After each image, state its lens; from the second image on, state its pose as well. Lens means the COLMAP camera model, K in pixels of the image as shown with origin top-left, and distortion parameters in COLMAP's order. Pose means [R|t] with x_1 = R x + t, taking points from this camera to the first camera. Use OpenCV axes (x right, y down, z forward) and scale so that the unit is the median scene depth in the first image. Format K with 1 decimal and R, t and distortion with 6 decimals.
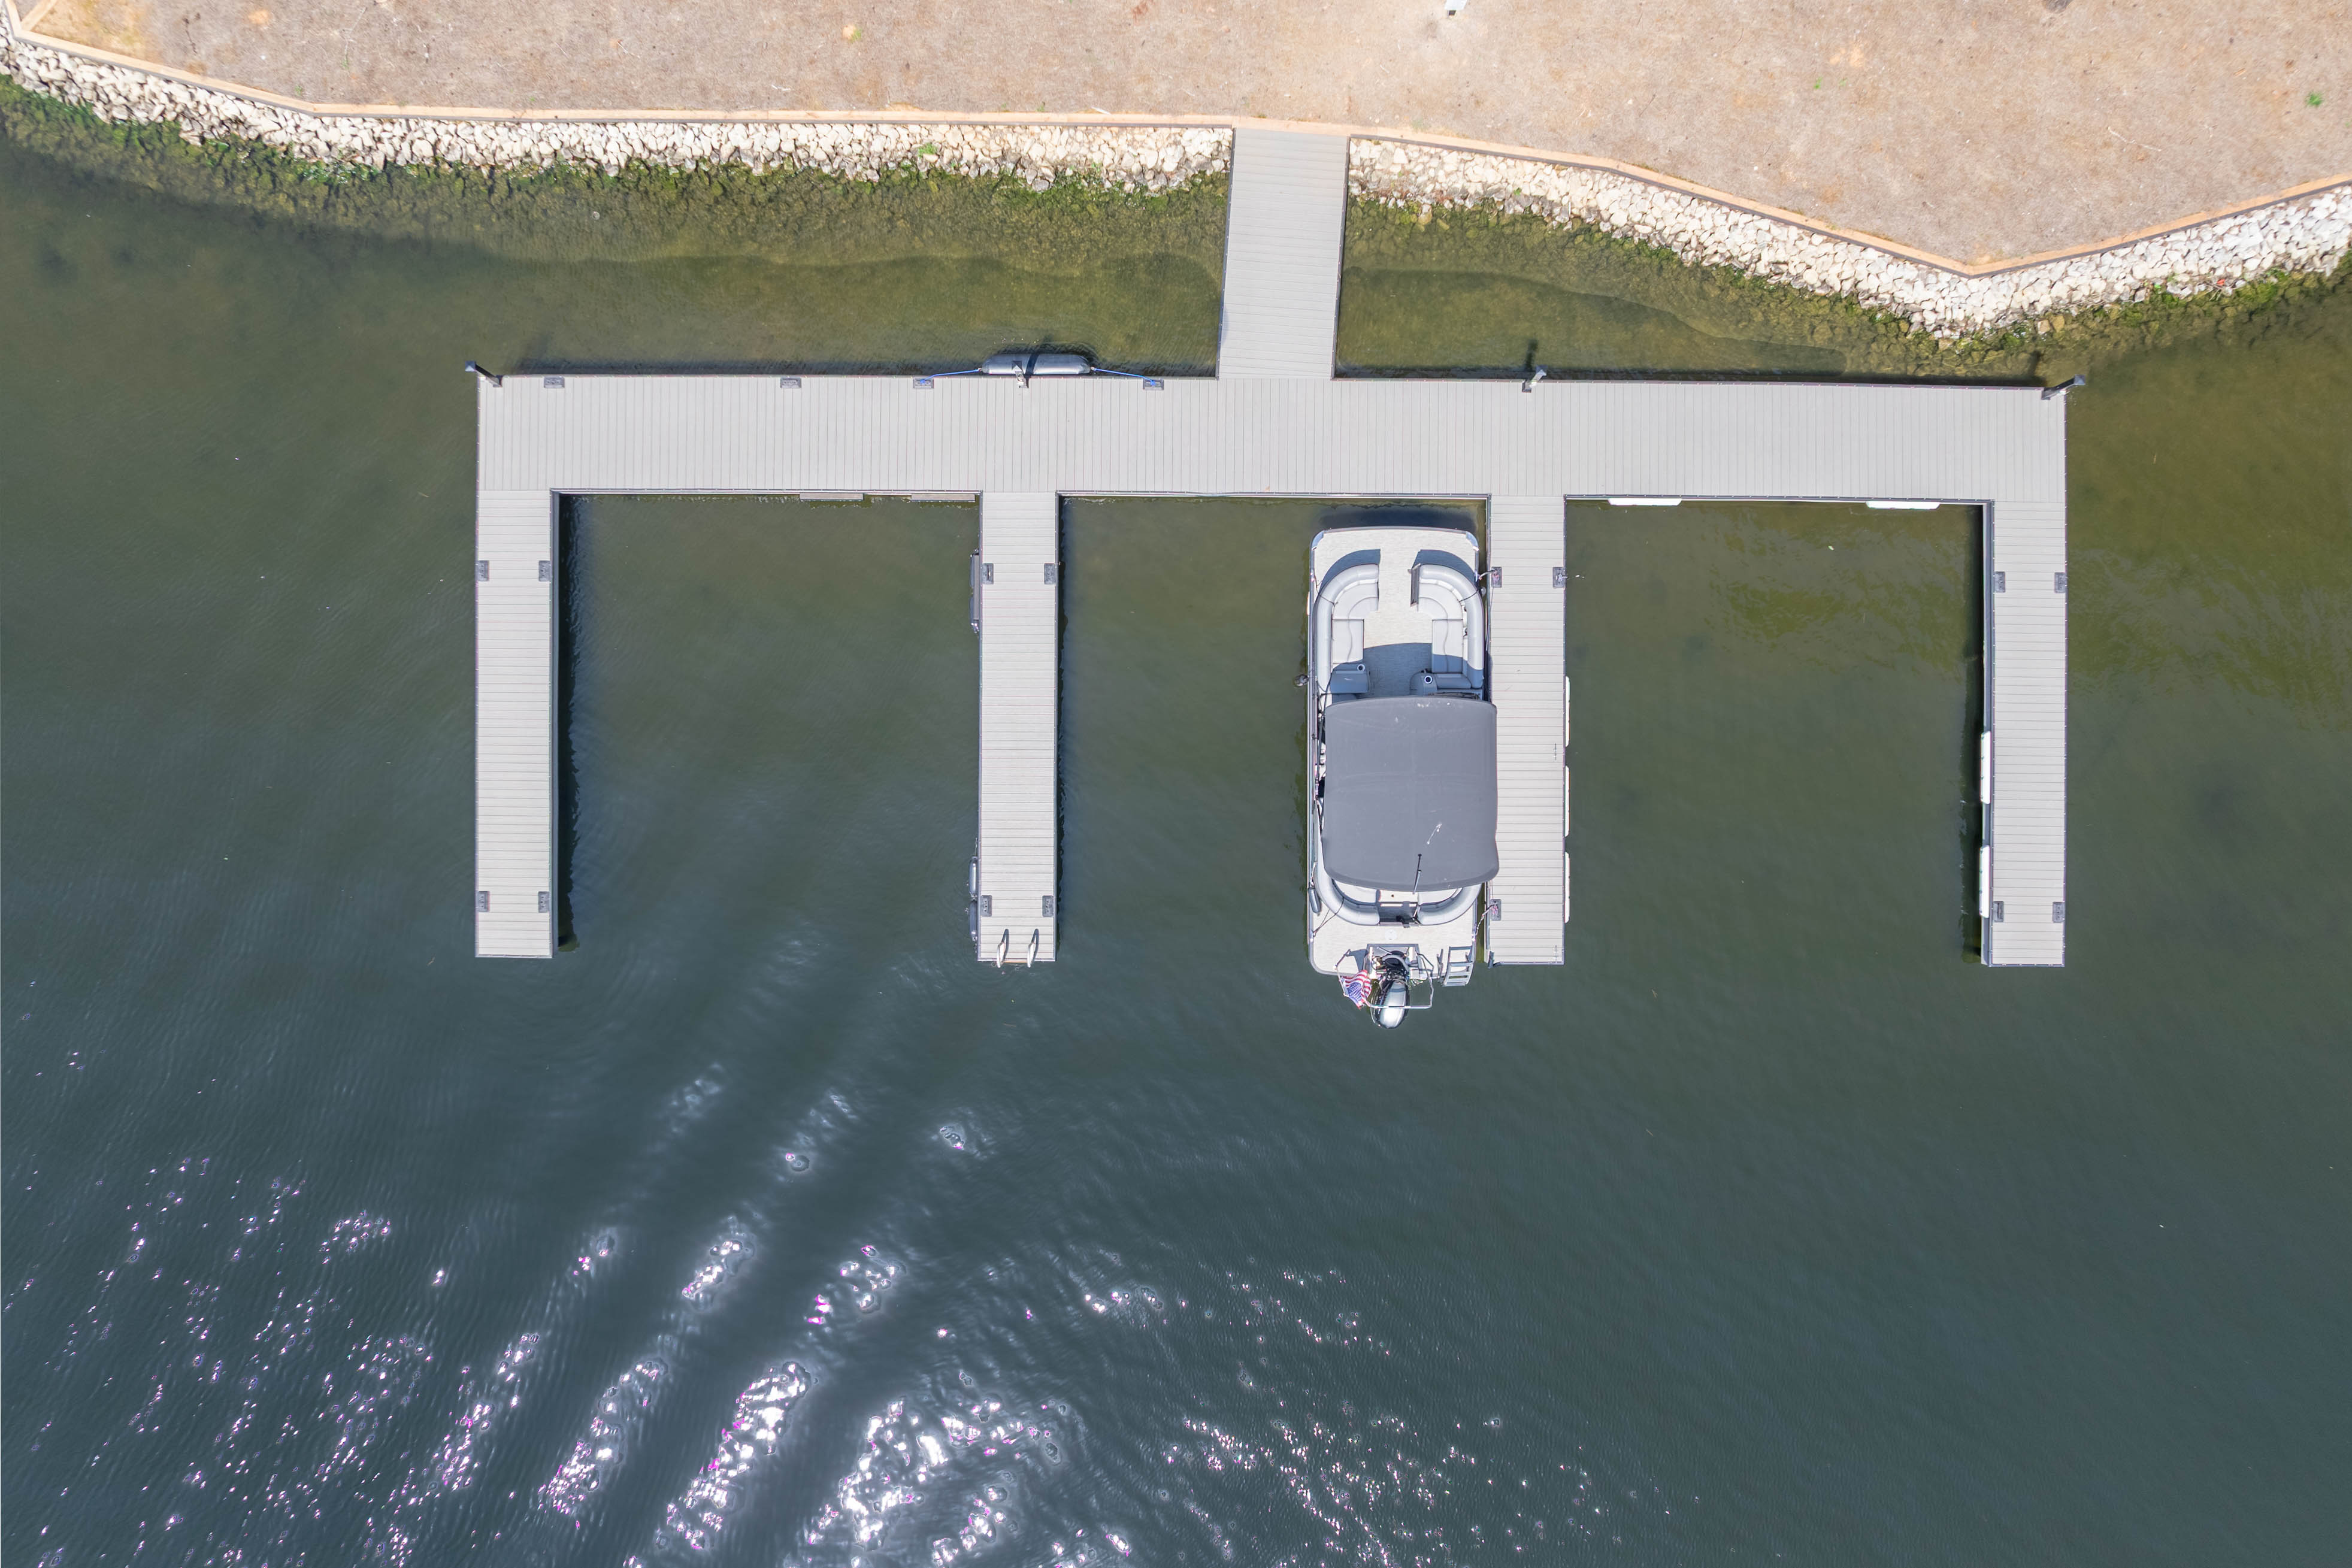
lens RADIAL K [[1647.2, 0, 1173.7], [0, 1647.2, 802.7], [0, 0, 1]] dist [-0.039255, 0.000503]
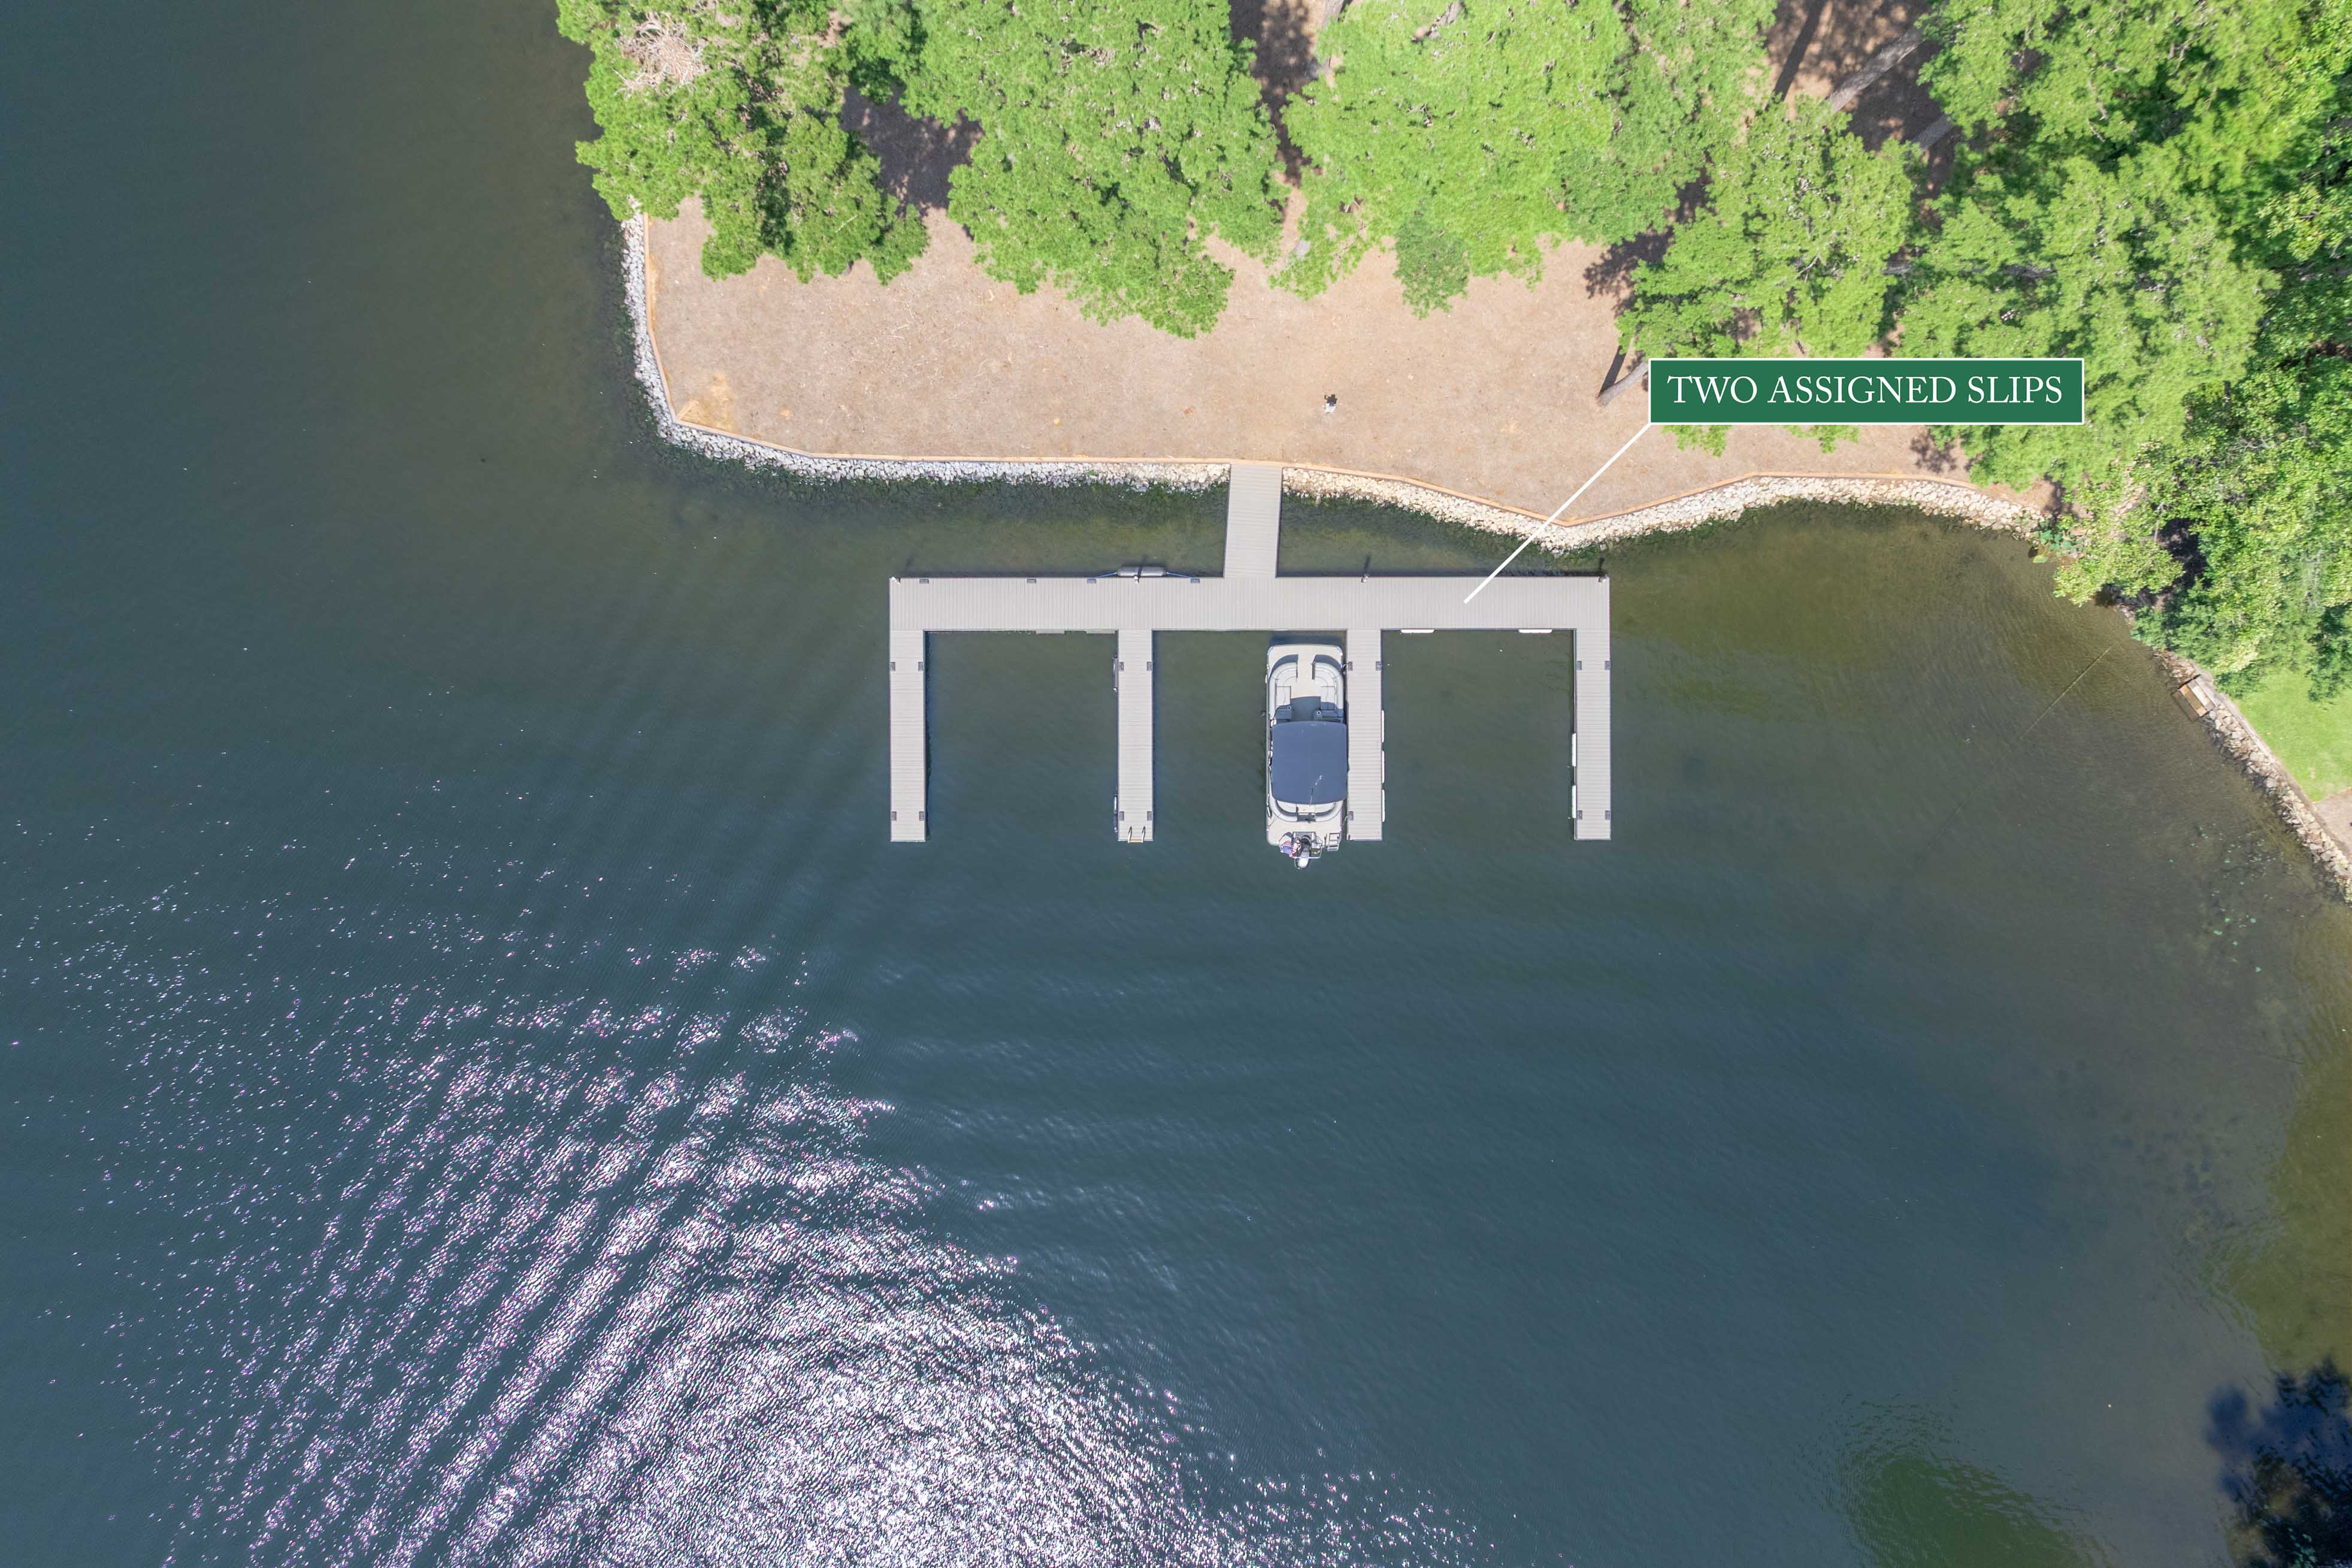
lens RADIAL K [[1647.2, 0, 1173.7], [0, 1647.2, 802.7], [0, 0, 1]] dist [-0.039255, 0.000503]
pose [[0.999934, -0.008695, 0.007457, -0.060533], [0.008568, 0.999822, 0.016833, 0.007762], [-0.007602, -0.016768, 0.999831, -1.224892]]
